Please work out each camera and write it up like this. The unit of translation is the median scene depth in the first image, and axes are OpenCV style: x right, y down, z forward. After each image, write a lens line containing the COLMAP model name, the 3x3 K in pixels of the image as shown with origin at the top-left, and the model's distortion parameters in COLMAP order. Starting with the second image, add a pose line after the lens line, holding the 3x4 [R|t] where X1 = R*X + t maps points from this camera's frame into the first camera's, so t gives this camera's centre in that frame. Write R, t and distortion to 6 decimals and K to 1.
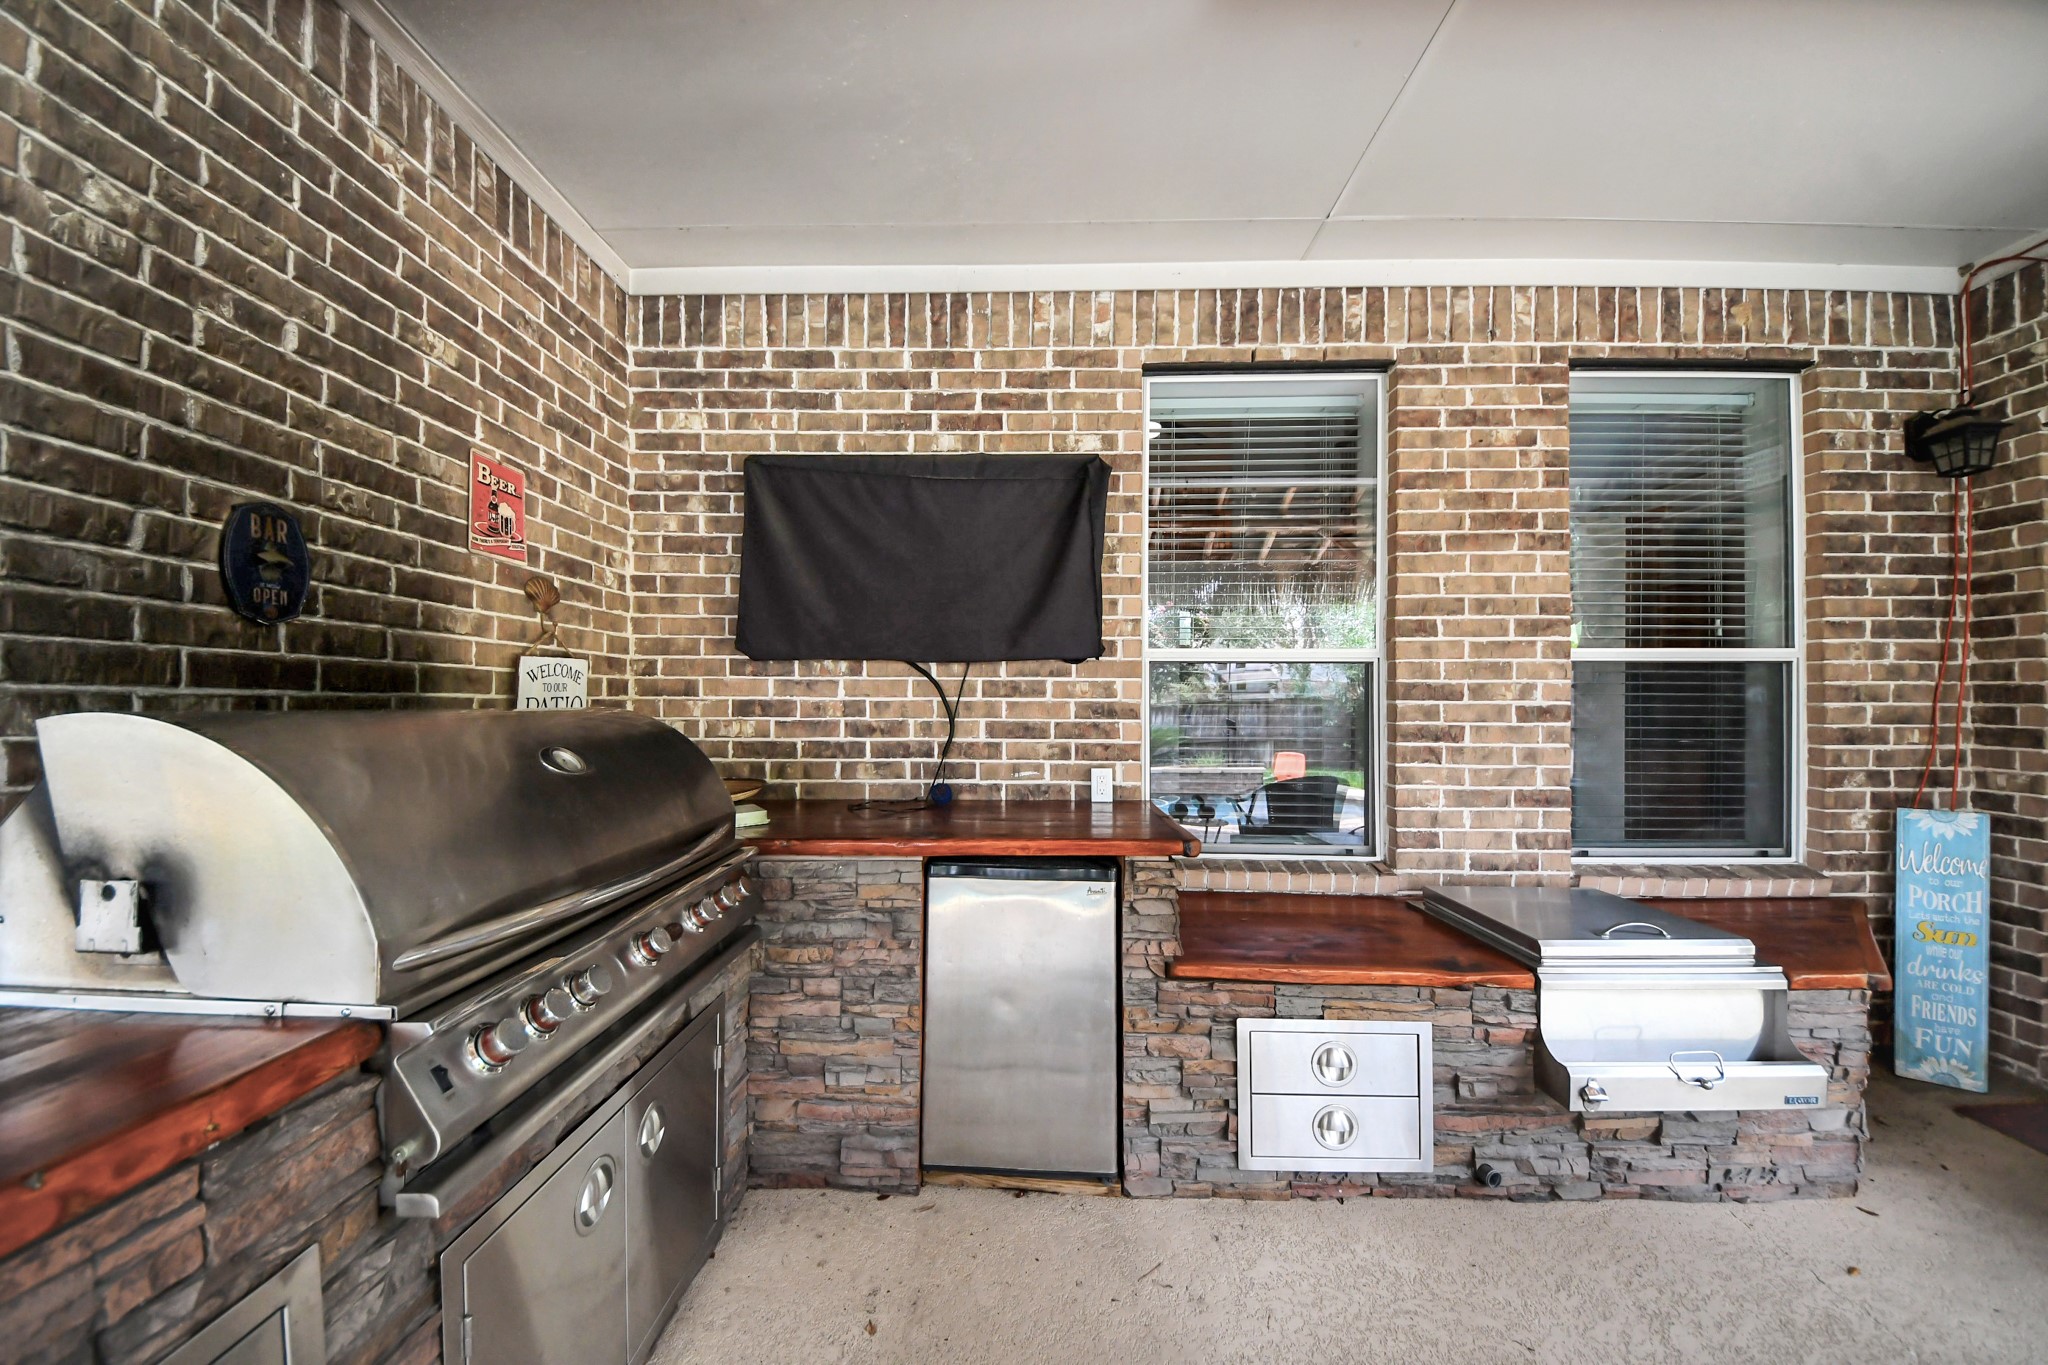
lens RADIAL K [[726.5, 0, 1014.9], [0, 726.5, 700.2], [0, 0, 1]] dist [0.003132, -0.005390]
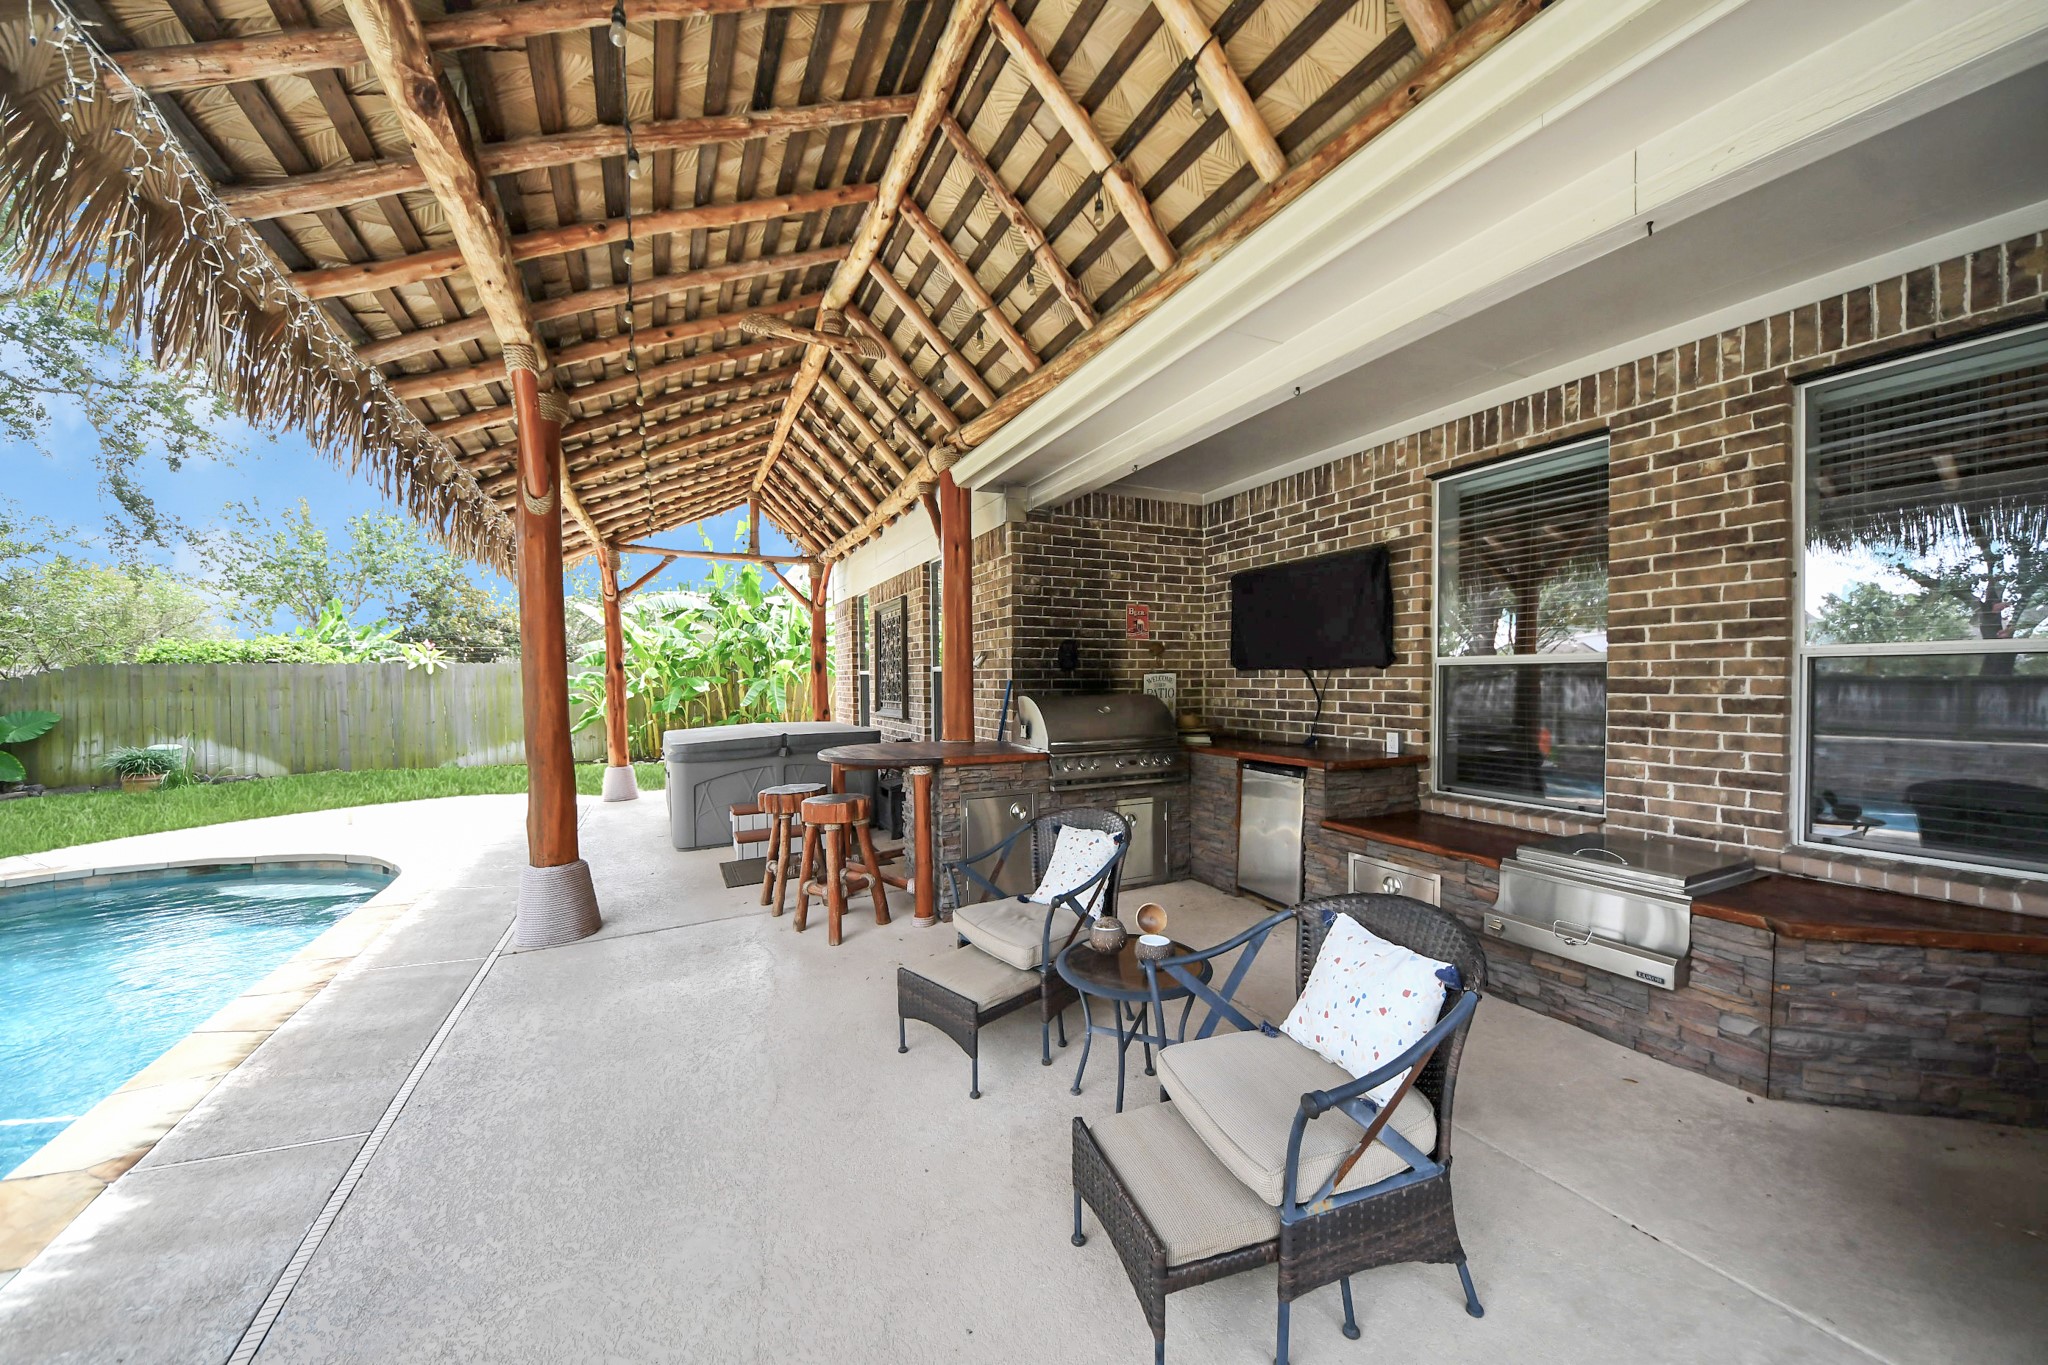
lens RADIAL K [[676.2, 0, 1016.1], [0, 676.2, 696.7], [0, 0, 1]] dist [-0.010904, -0.000491]
pose [[0.453477, 0.014713, -0.891146, 1.114493], [0.012390, 0.999663, 0.022809, -0.033218], [0.891182, -0.021385, 0.453142, -0.474416]]
